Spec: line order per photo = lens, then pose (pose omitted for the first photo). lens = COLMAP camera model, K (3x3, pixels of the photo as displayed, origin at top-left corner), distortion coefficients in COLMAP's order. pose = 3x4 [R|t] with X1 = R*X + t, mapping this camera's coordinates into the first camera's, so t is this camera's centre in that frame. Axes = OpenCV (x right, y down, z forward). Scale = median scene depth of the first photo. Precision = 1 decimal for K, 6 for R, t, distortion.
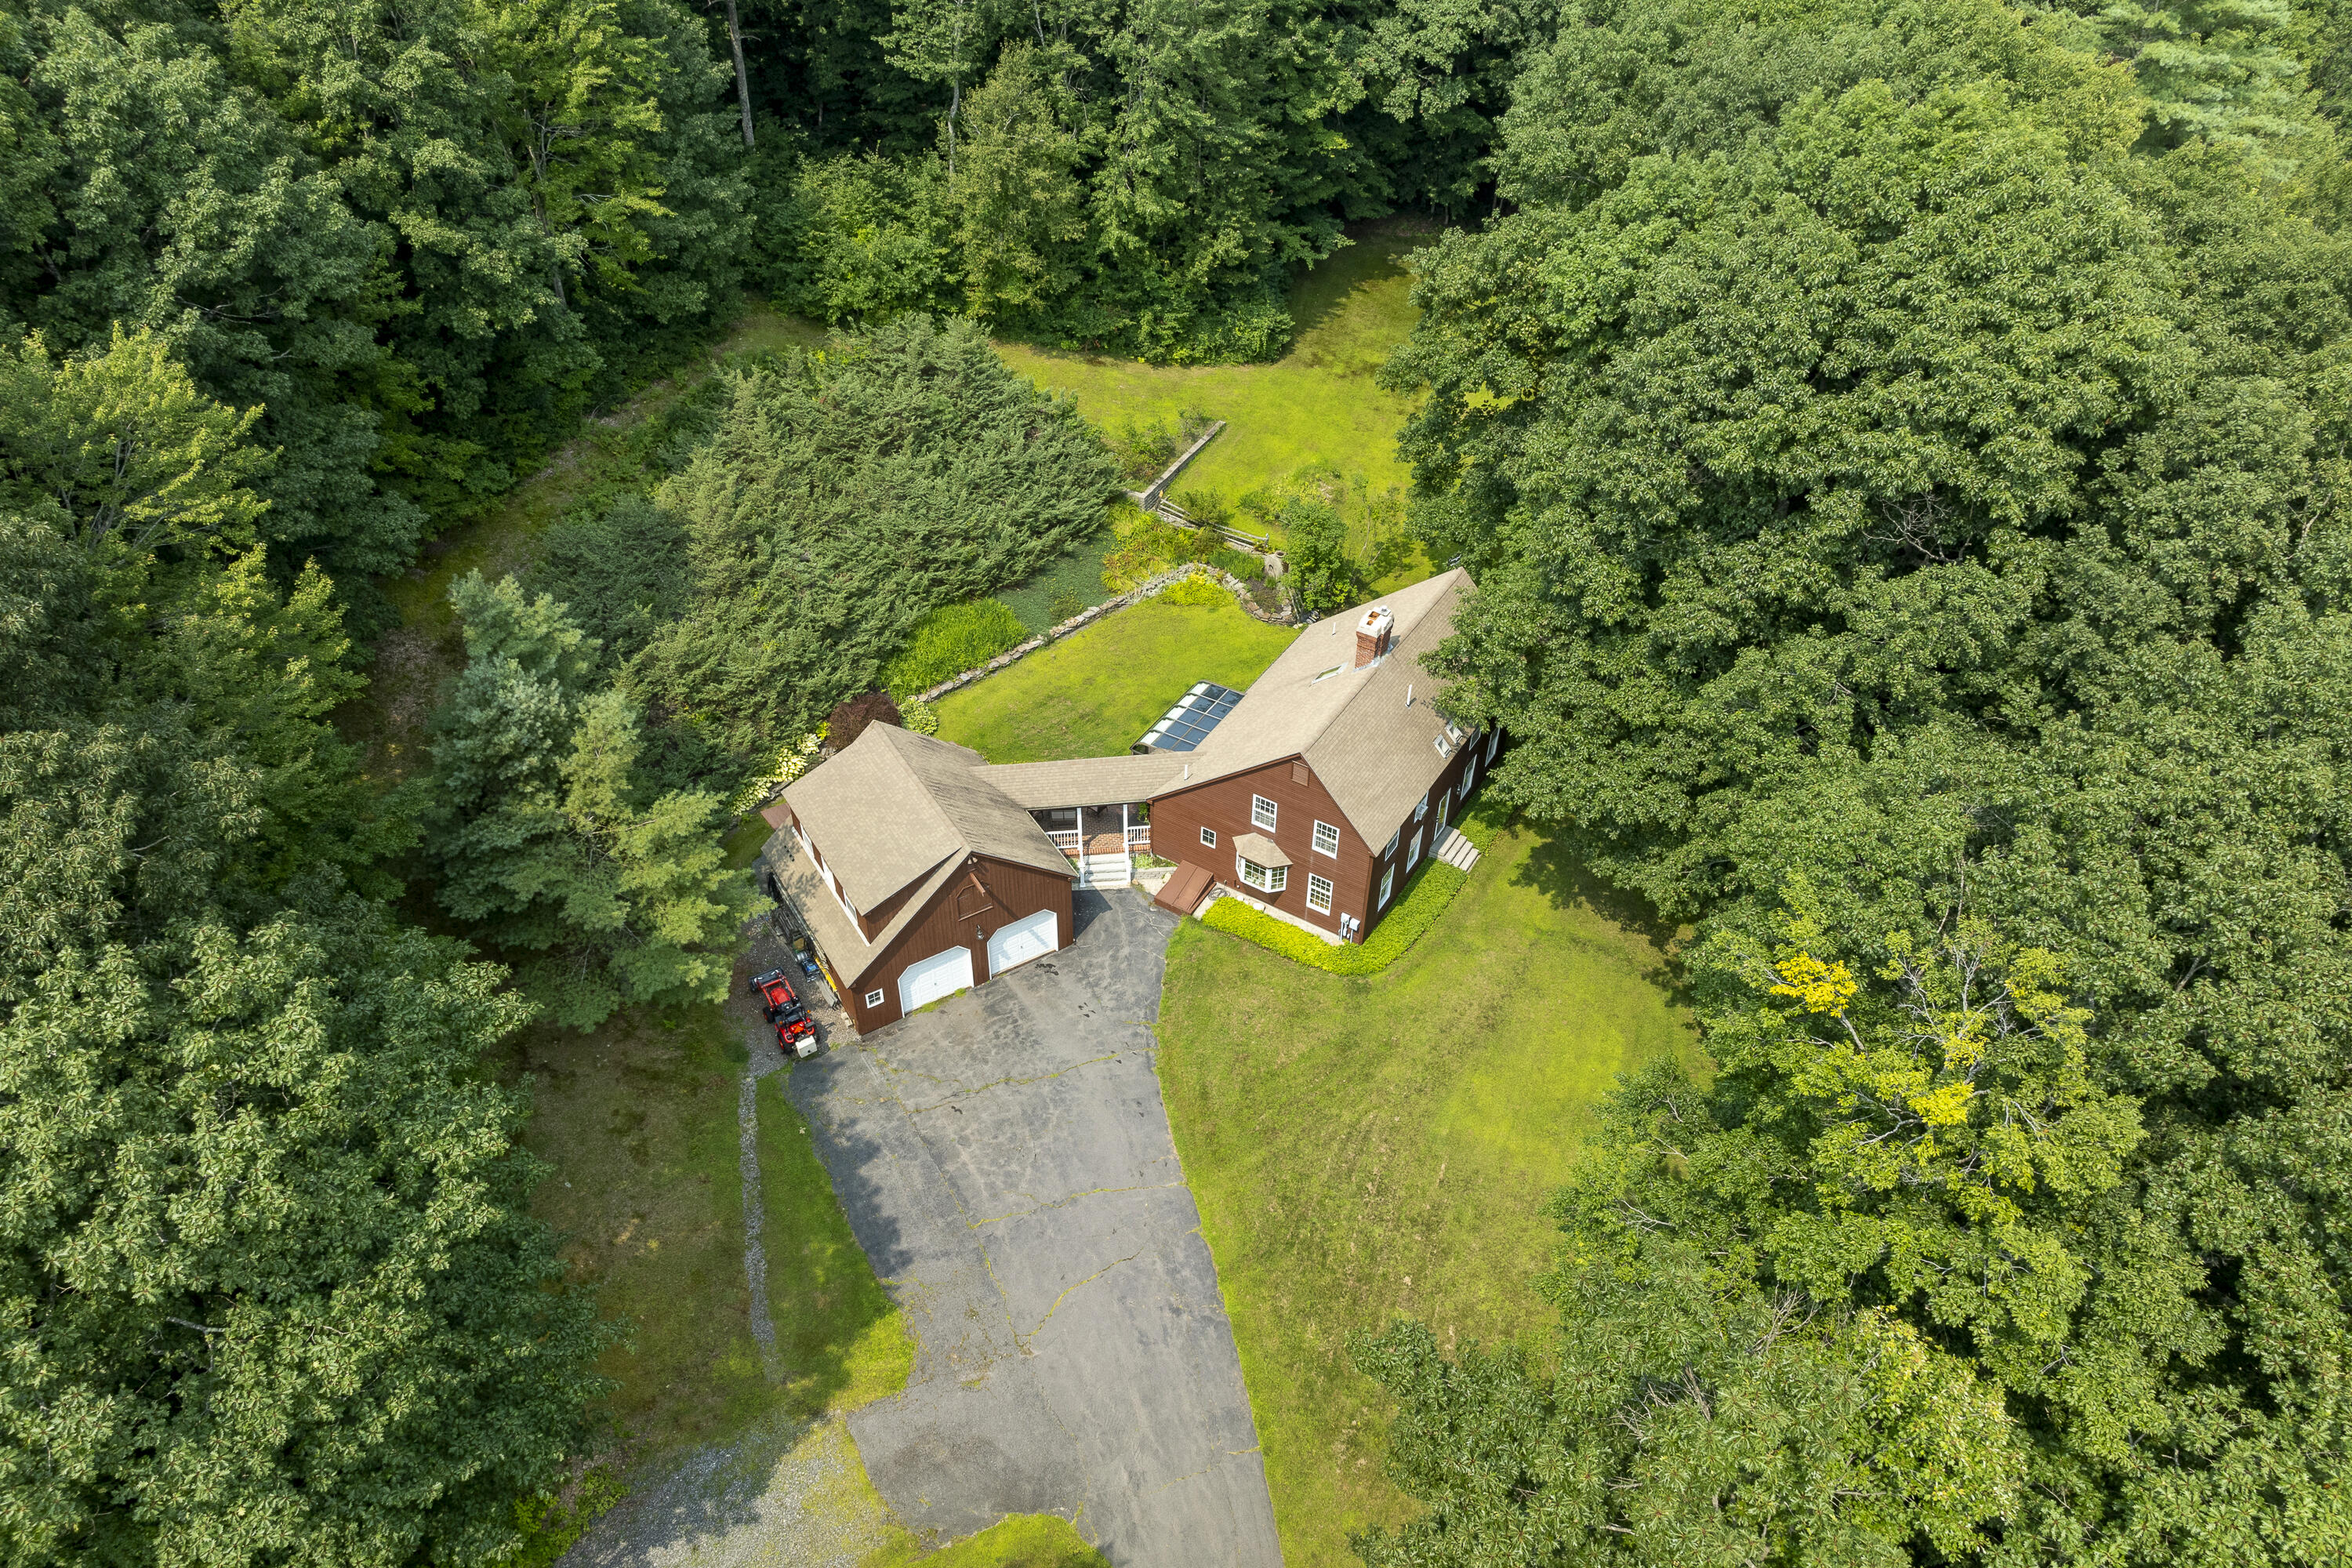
lens RADIAL K [[1630.5, 0, 1199.0], [0, 1630.5, 775.0], [0, 0, 1]] dist [0.002493, -0.002013]
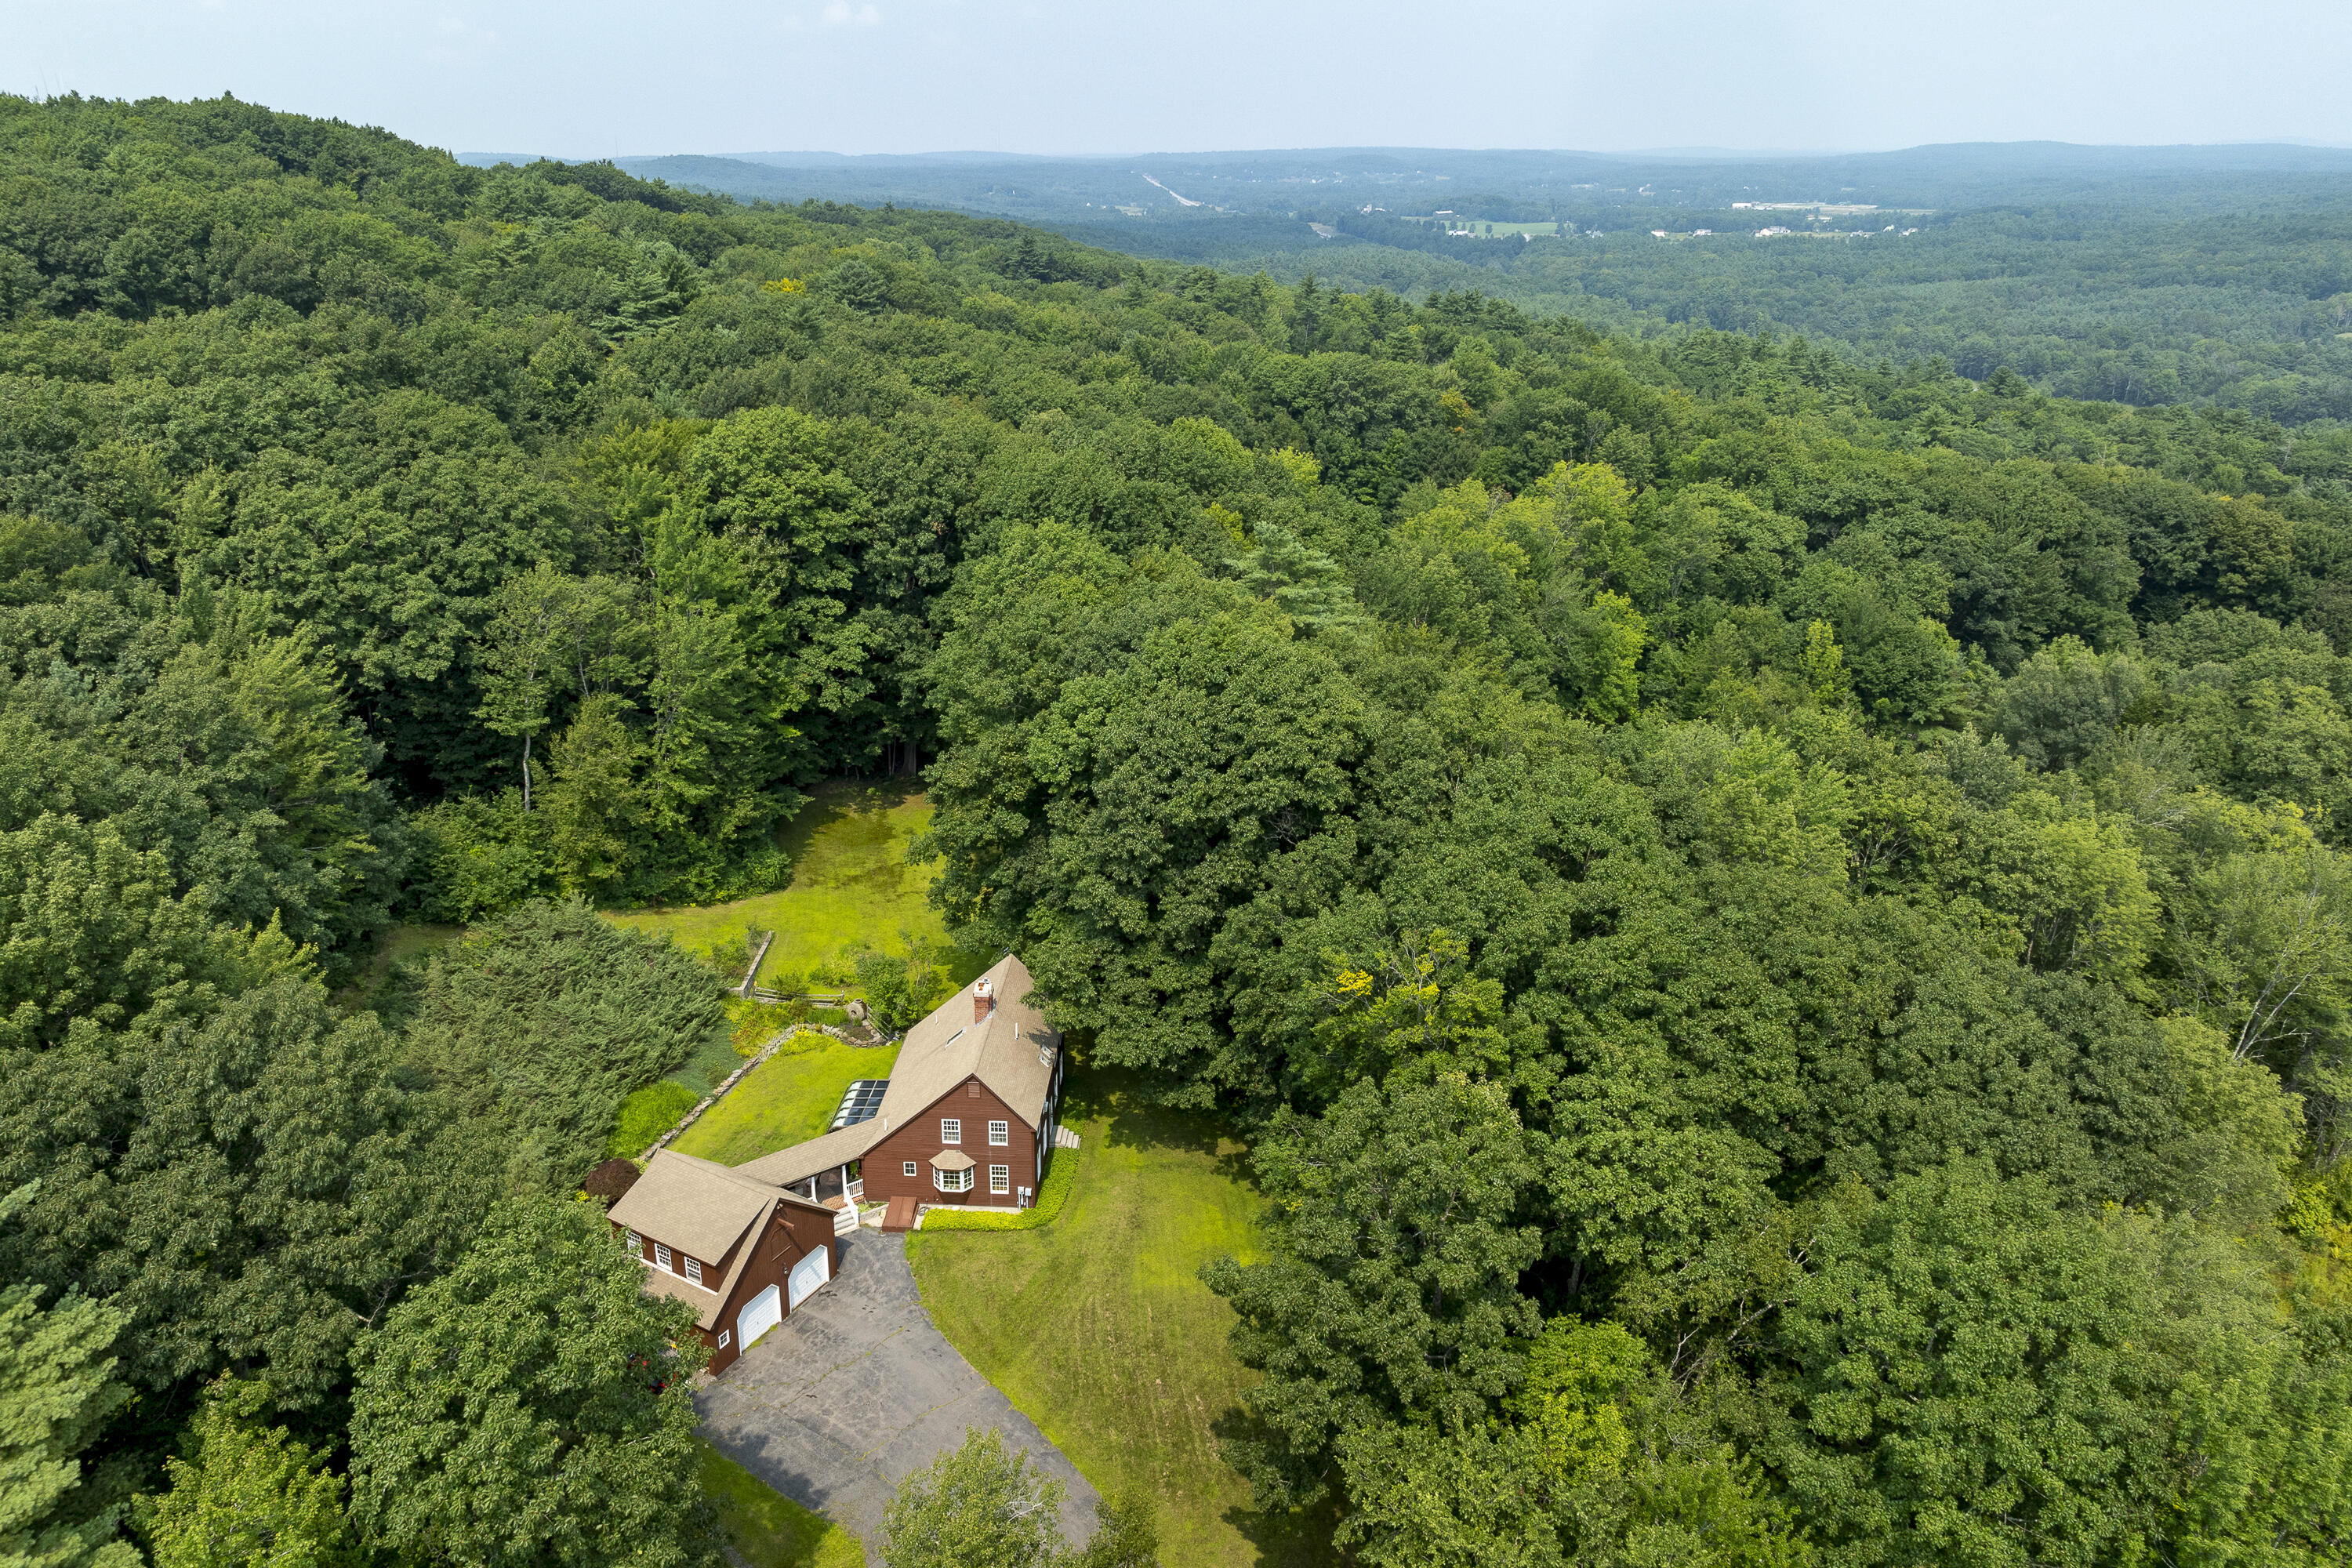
lens RADIAL K [[1630.5, 0, 1168.0], [0, 1630.5, 792.5], [0, 0, 1]] dist [0.002493, -0.002013]
pose [[0.878701, -0.188512, 0.438575, -0.350290], [0.327645, 0.906322, -0.266887, 0.190235], [-0.347179, 0.378211, 0.858151, -0.404154]]
